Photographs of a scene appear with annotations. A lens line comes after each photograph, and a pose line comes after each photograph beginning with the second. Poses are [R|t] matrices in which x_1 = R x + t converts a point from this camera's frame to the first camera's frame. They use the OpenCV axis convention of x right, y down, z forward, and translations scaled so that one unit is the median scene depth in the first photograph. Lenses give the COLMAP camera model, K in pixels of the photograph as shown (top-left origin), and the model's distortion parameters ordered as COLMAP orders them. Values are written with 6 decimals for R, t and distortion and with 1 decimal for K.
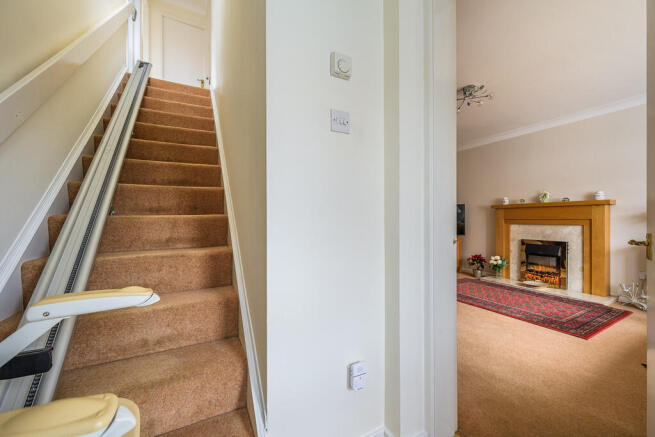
lens RADIAL K [[259.0, 0, 329.3], [0, 259.0, 220.6], [0, 0, 1]] dist [-0.000910, -0.000007]
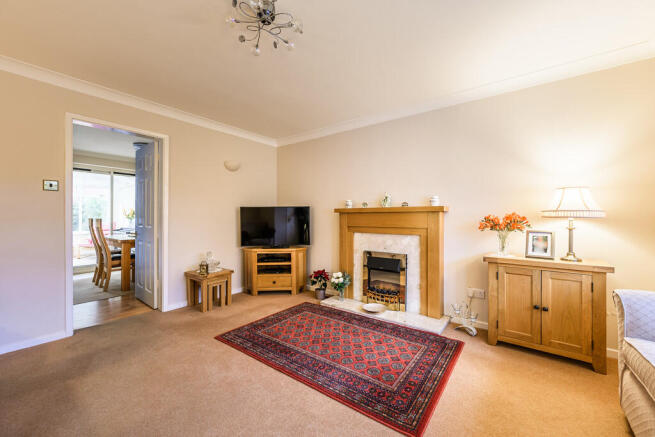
lens RADIAL K [[257.2, 0, 327.5], [0, 257.2, 218.5], [0, 0, 1]] dist [-0.001213, -0.000222]
pose [[0.915514, 0.004525, 0.402261, 0.320165], [-0.002790, 0.999984, -0.004899, -0.029007], [-0.402276, 0.003363, 0.915512, 0.308730]]
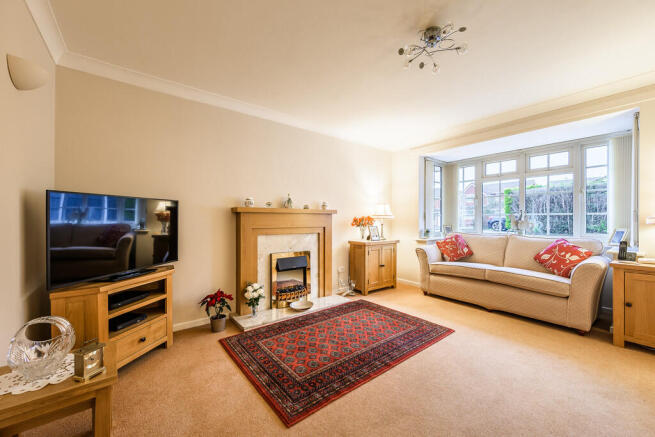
lens RADIAL K [[257.2, 0, 327.5], [0, 257.2, 218.5], [0, 0, 1]] dist [-0.001213, -0.000222]
pose [[-0.163163, 0.011074, 0.986537, -0.044181], [0.005018, 0.999933, -0.010395, -0.026323], [-0.986586, 0.003254, -0.163208, 1.006665]]
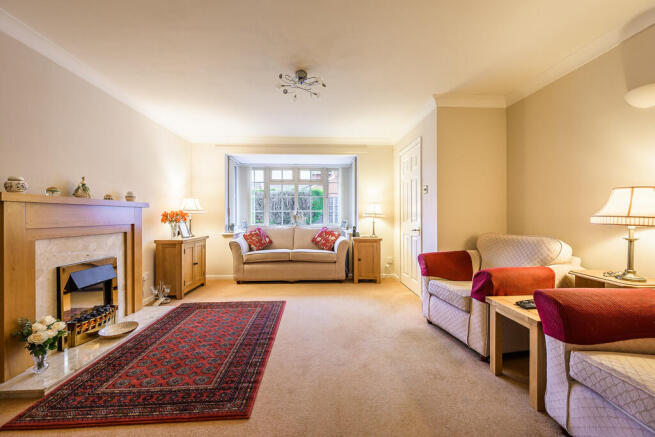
lens RADIAL K [[257.5, 0, 330.8], [0, 257.5, 213.5], [0, 0, 1]] dist [-0.000540, -0.000128]
pose [[-0.902755, 0.011566, 0.430000, 0.056700], [0.009836, 0.999932, -0.006246, -0.025493], [-0.430043, -0.001409, -0.902807, 1.284869]]
